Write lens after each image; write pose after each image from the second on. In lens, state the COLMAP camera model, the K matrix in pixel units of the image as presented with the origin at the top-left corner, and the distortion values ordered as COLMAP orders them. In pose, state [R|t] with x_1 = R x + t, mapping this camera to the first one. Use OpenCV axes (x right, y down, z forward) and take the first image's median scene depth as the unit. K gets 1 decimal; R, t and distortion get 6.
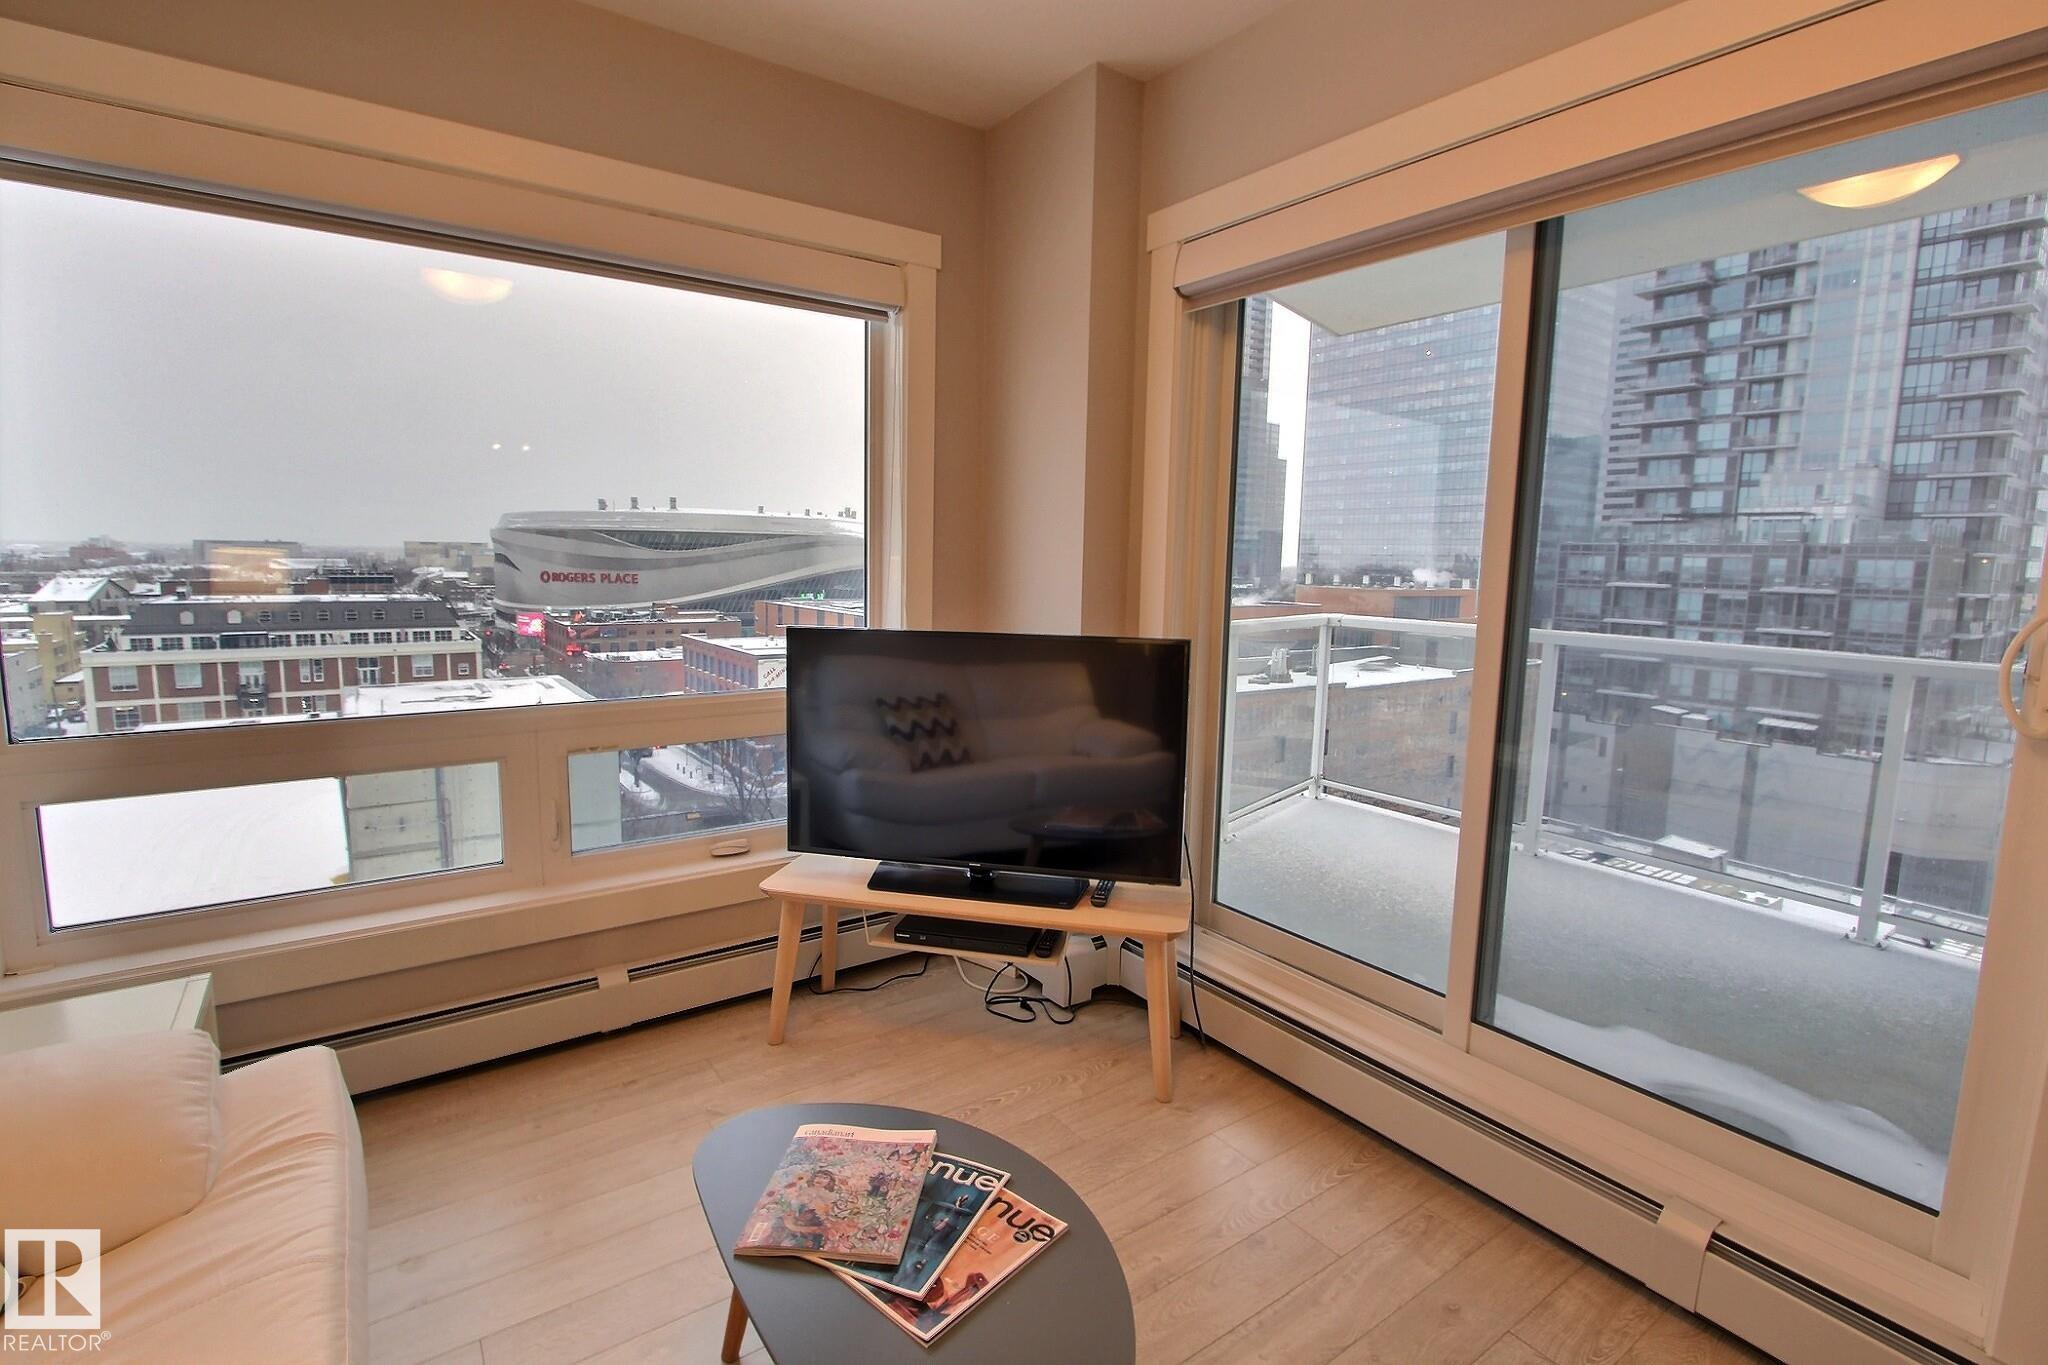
lens RADIAL K [[947.0, 0, 1019.6], [0, 947.0, 676.0], [0, 0, 1]] dist [-0.014361, 0.000545]
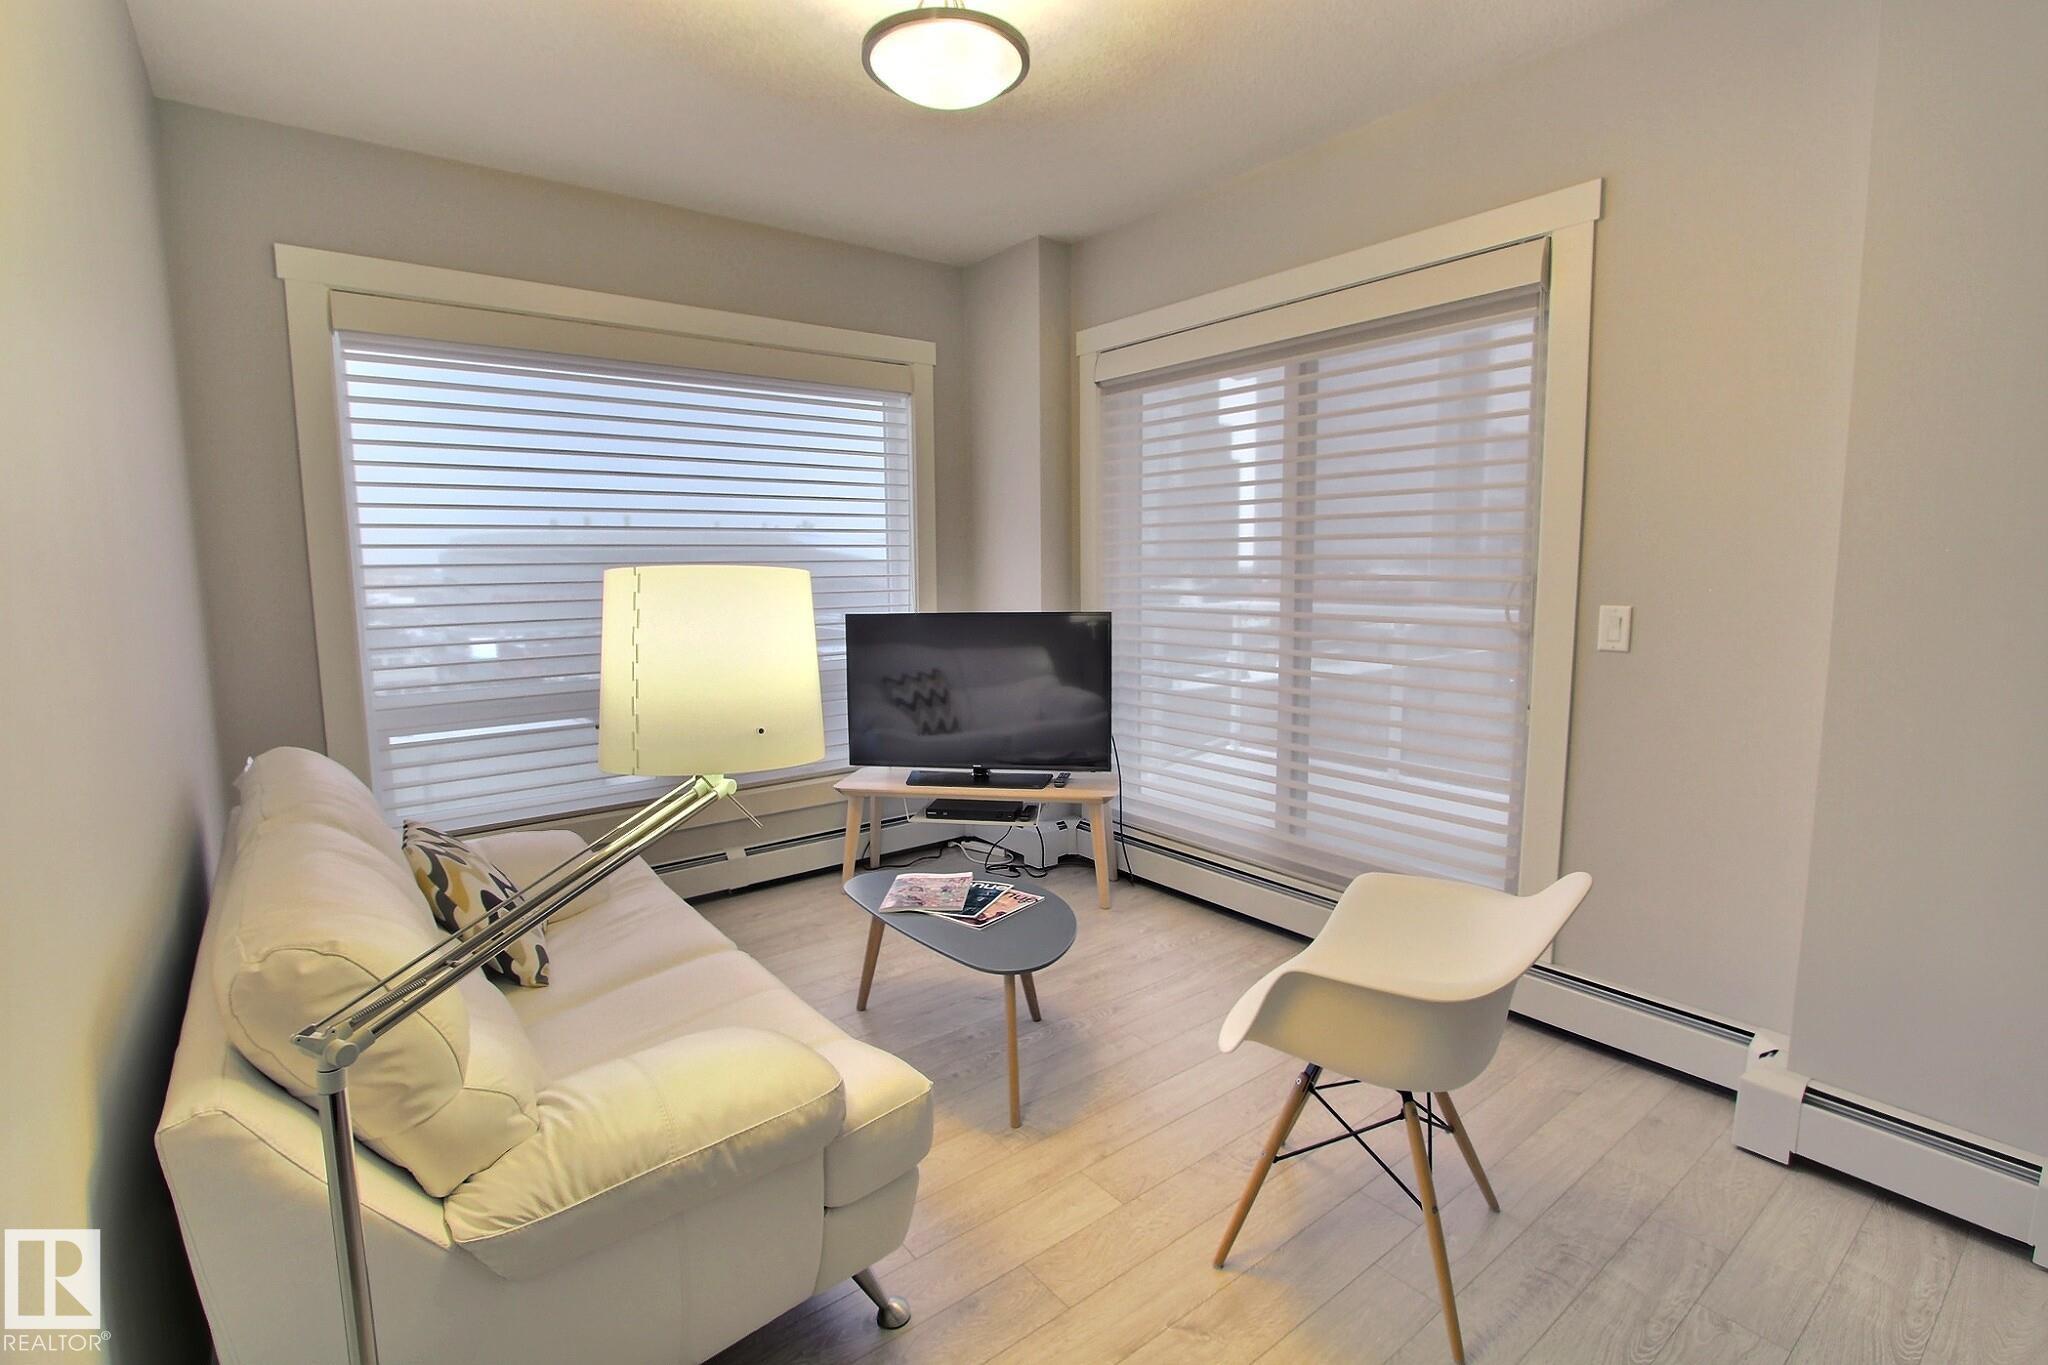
lens RADIAL K [[947.0, 0, 1019.6], [0, 947.0, 676.0], [0, 0, 1]] dist [-0.014361, 0.000545]
pose [[0.998661, -0.035618, 0.037516, -0.029553], [0.035841, 0.999343, -0.005300, 0.062351], [-0.037302, 0.006638, 0.999282, -0.499630]]
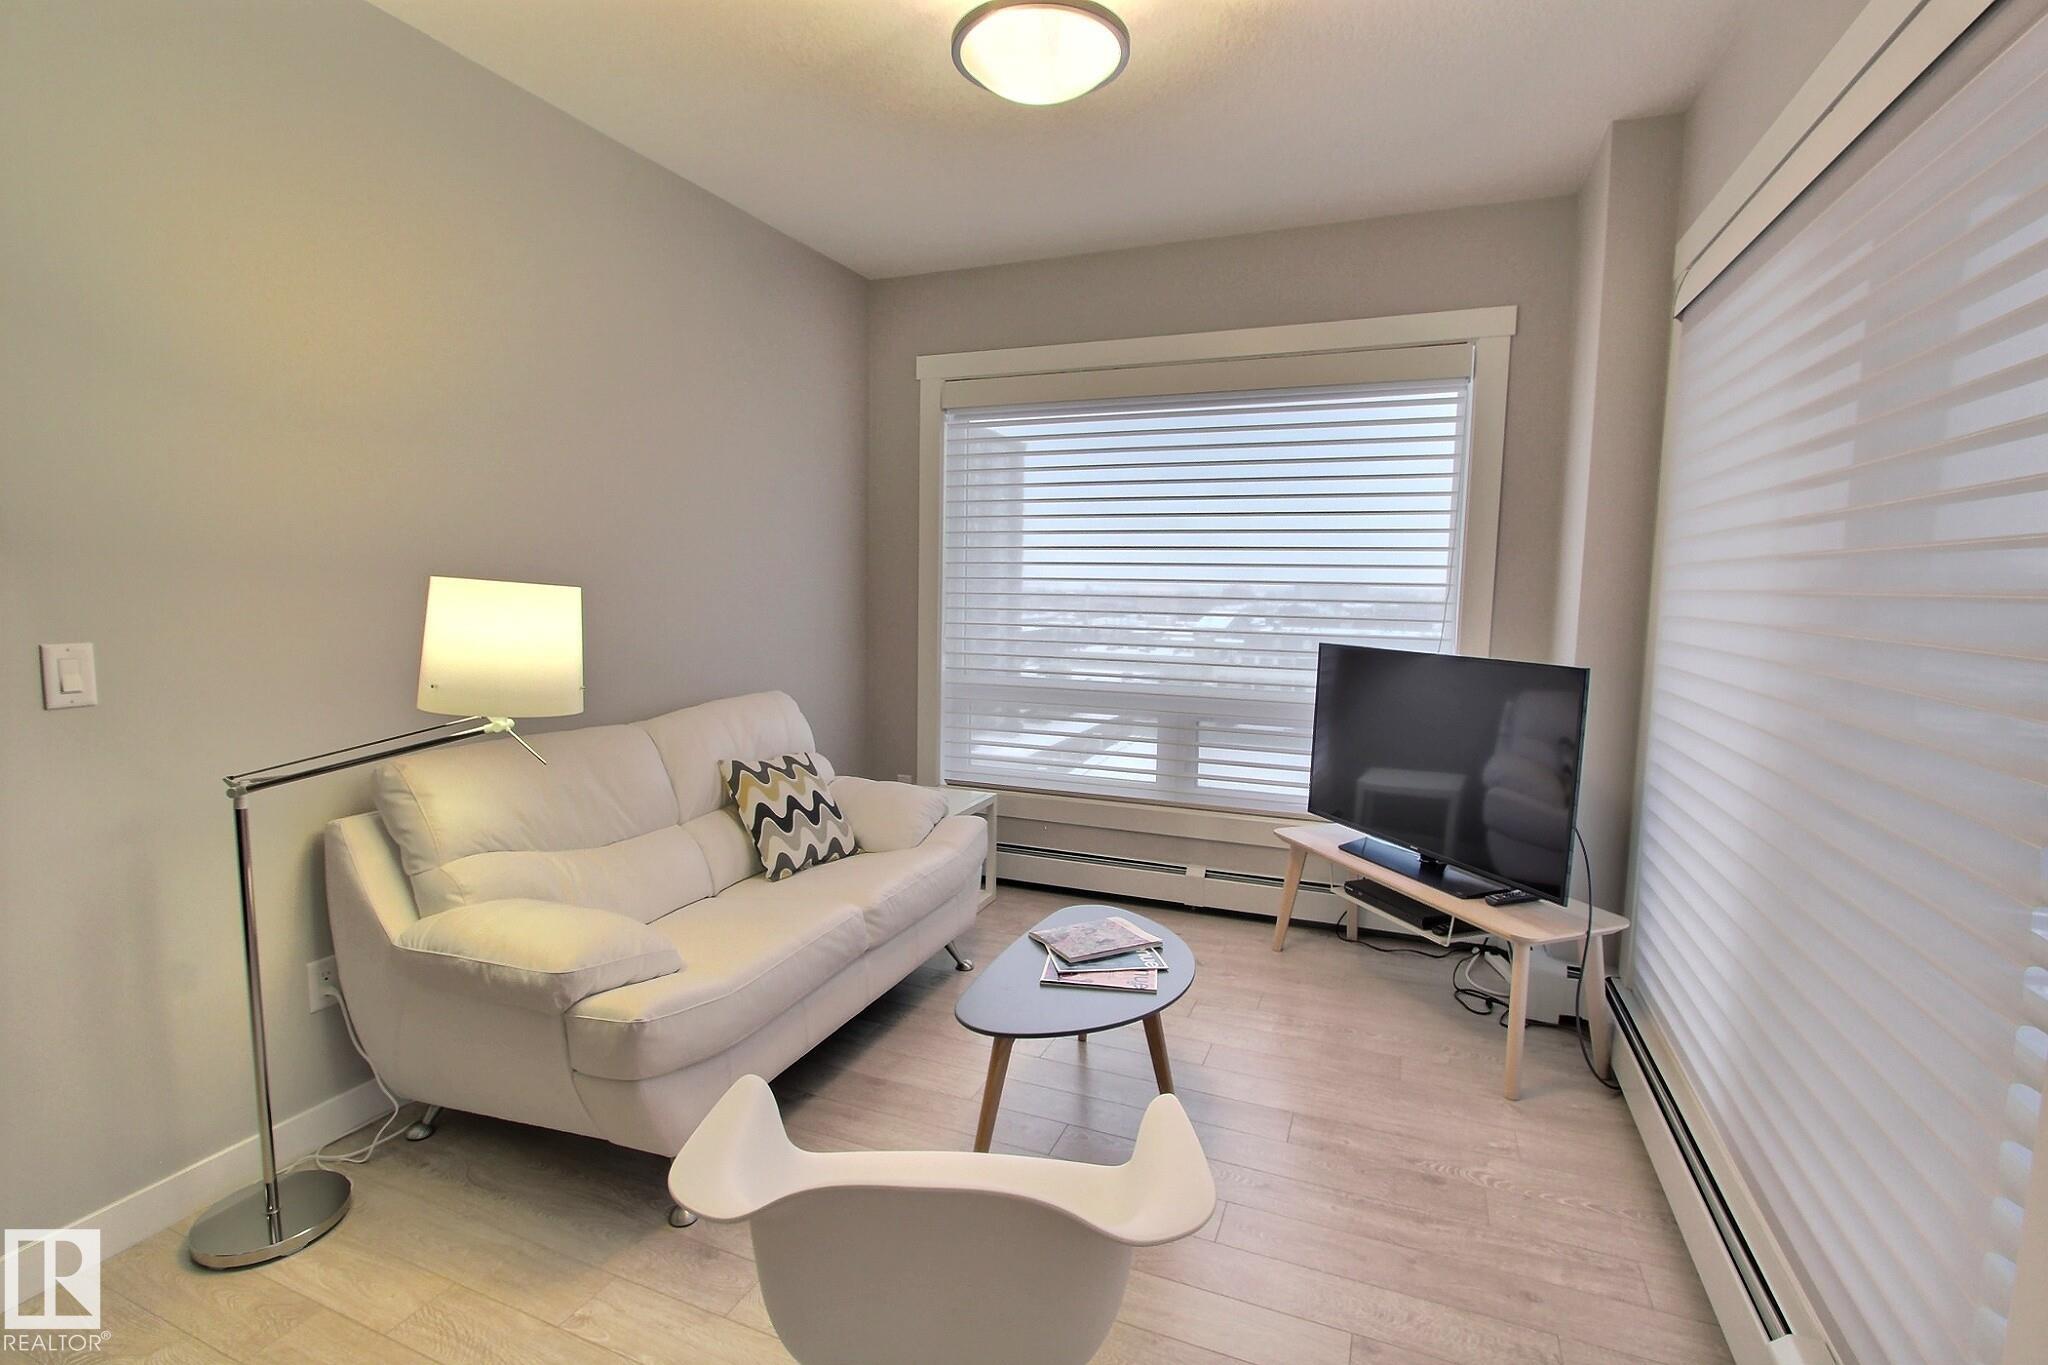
lens RADIAL K [[947.0, 0, 1019.6], [0, 947.0, 676.0], [0, 0, 1]] dist [-0.014361, 0.000545]
pose [[0.533880, 0.071880, -0.842499, 0.646830], [-0.109368, 0.993881, 0.015490, 0.019184], [0.838457, 0.083873, 0.538475, -0.063713]]
